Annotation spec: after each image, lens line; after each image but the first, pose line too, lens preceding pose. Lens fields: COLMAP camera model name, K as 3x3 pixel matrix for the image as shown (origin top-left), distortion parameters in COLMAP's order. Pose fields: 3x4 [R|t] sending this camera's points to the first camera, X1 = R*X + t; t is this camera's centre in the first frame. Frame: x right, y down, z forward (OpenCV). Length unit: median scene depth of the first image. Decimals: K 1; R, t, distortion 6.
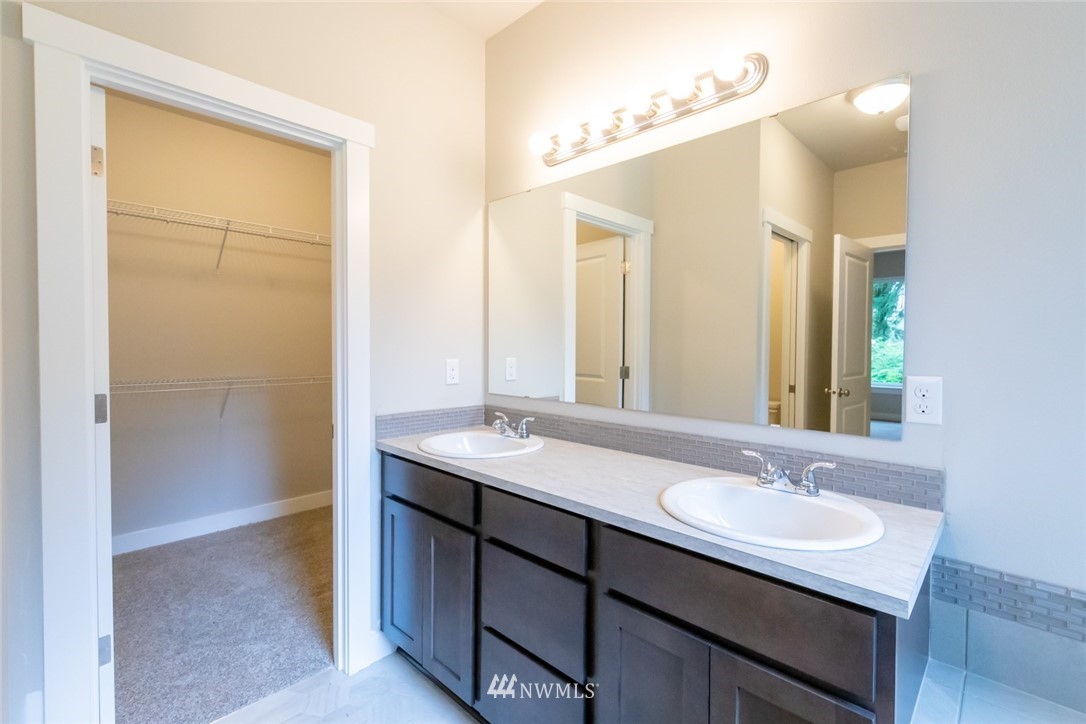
lens RADIAL K [[473.2, 0, 541.1], [0, 473.2, 354.9], [0, 0, 1]] dist [0.008341, -0.002281]
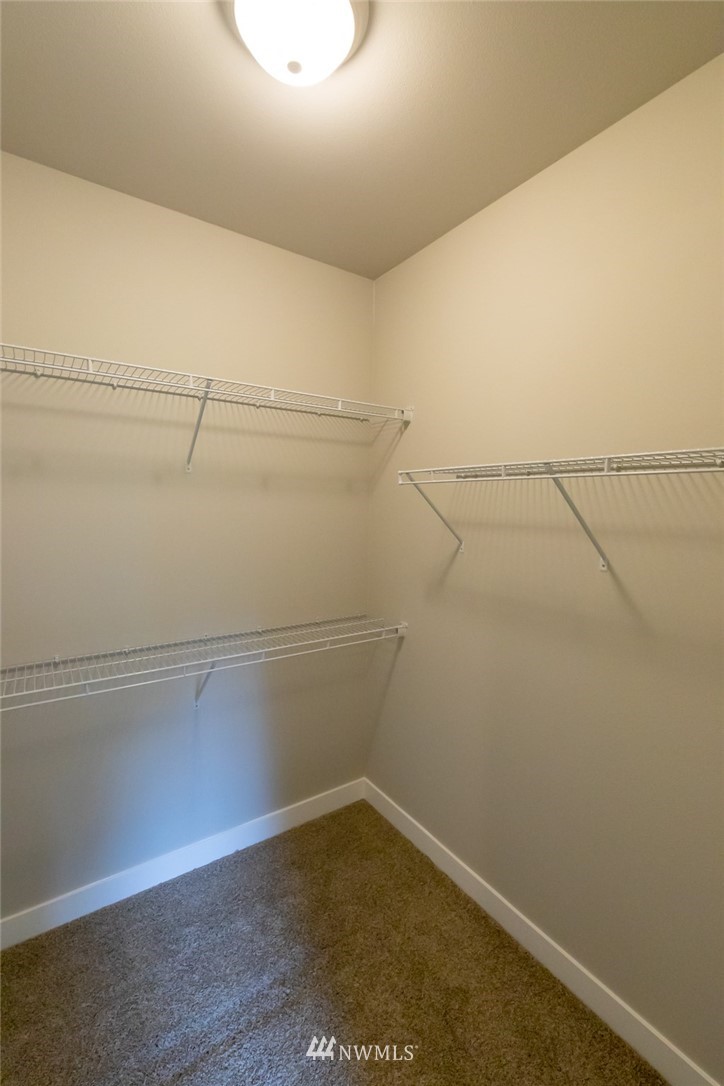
lens RADIAL K [[473.2, 0, 364.2], [0, 473.2, 546.1], [0, 0, 1]] dist [0.008341, -0.002281]
pose [[0.979132, 0.014298, -0.202720, -0.344250], [-0.004119, 0.998713, 0.050545, -0.109395], [0.203181, -0.048655, 0.977931, 0.456456]]
